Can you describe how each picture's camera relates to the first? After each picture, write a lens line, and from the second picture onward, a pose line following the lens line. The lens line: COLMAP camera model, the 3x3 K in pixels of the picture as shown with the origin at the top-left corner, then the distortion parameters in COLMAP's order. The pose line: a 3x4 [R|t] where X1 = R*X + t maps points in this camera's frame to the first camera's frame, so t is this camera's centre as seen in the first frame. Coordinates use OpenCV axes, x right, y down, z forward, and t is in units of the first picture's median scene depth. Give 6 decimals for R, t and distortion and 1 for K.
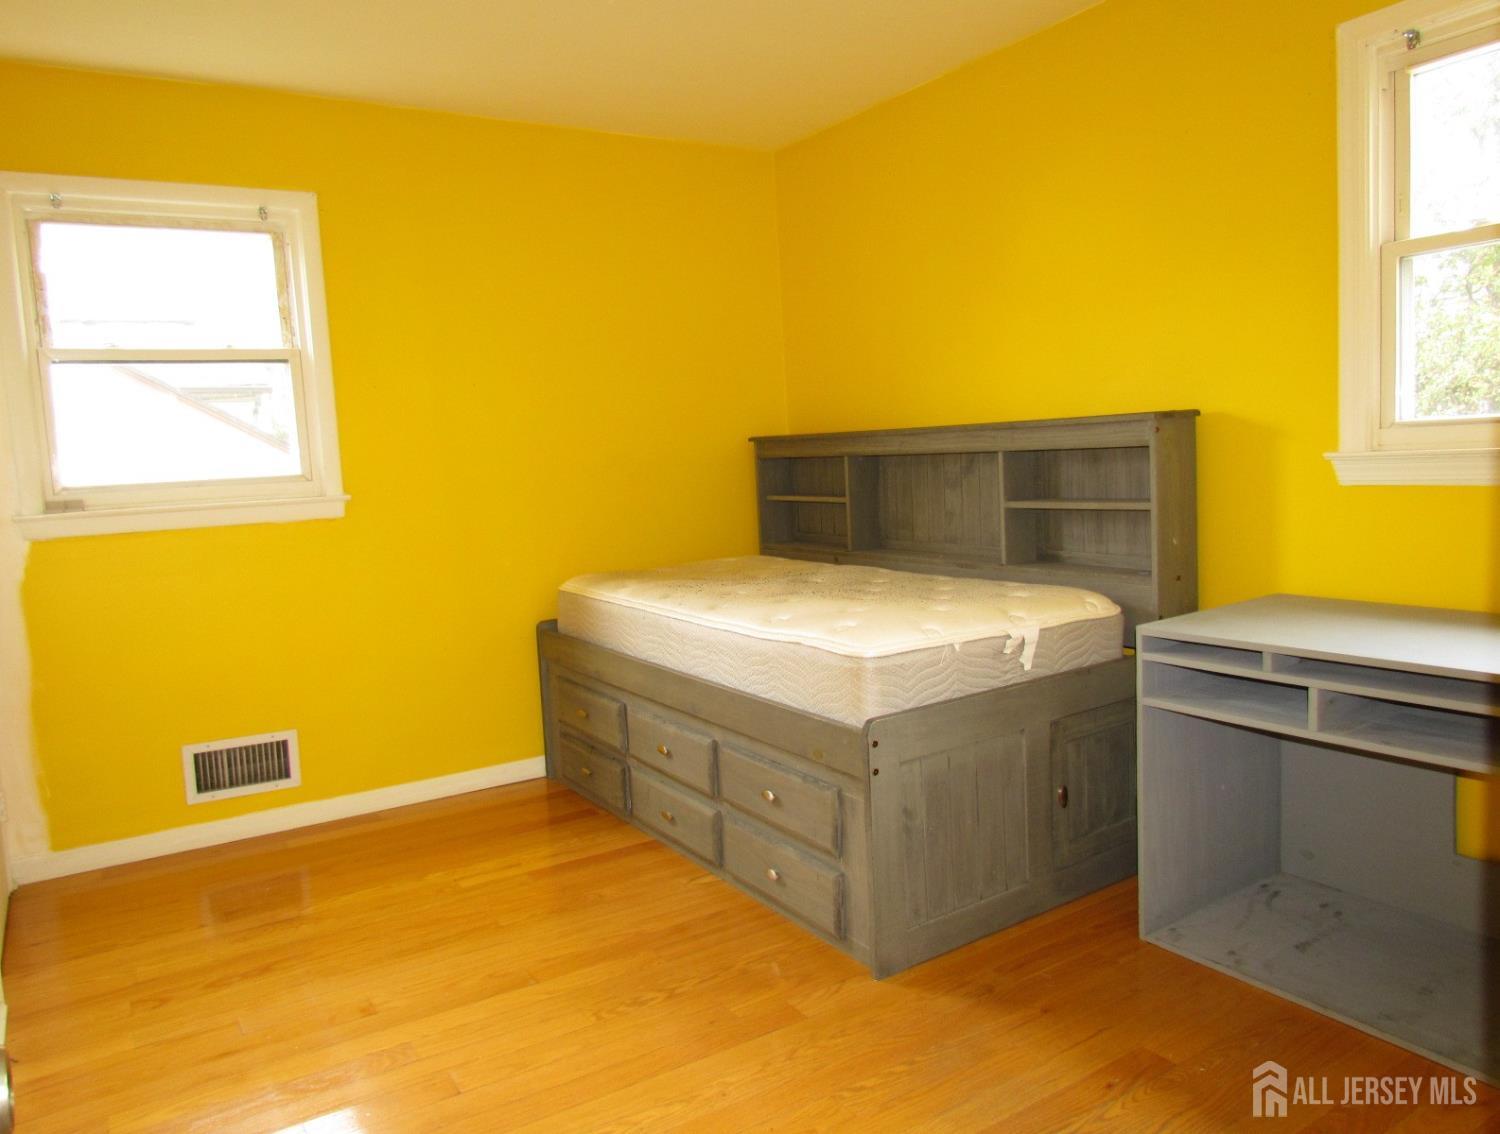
lens RADIAL K [[1095.5, 0, 750.0], [0, 1095.5, 567.0], [0, 0, 1]] dist [0.003266, -0.000873]
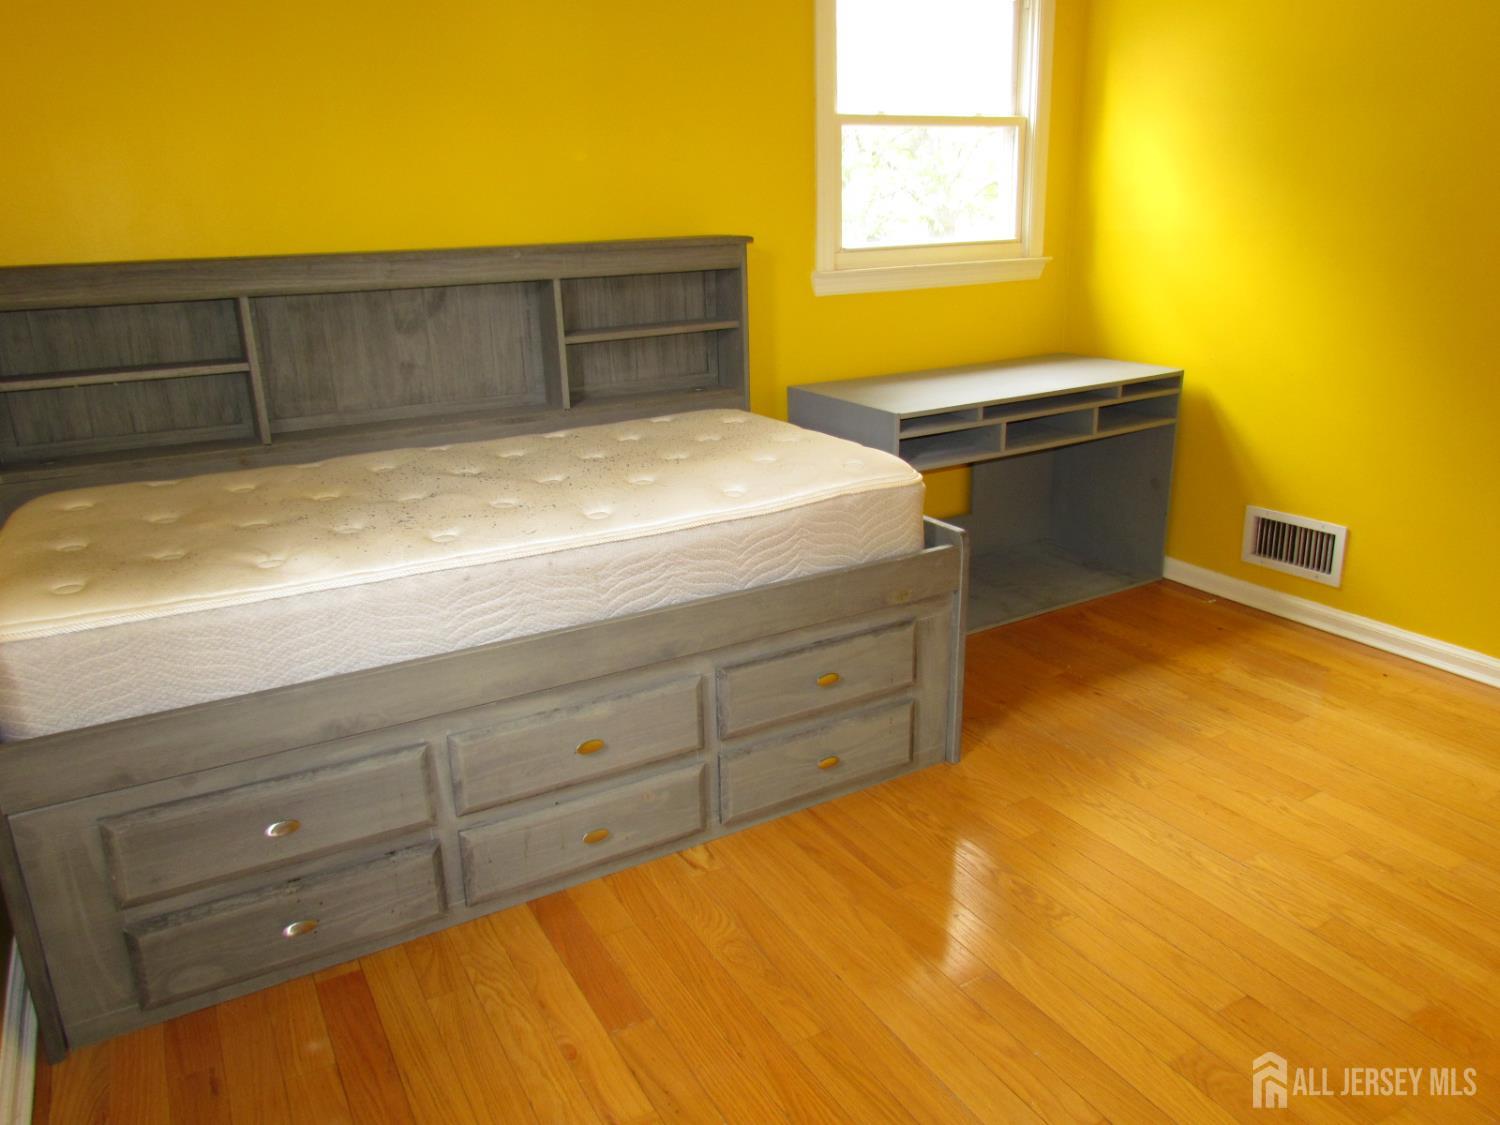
lens RADIAL K [[1089.9, 0, 750.0], [0, 1089.9, 562.5], [0, 0, 1]] dist [-0.005514, -0.001050]
pose [[0.029864, -0.264821, 0.963835, -0.658447], [0.129481, 0.957166, 0.258976, -0.094143], [-0.991132, 0.117064, 0.062874, 0.819320]]
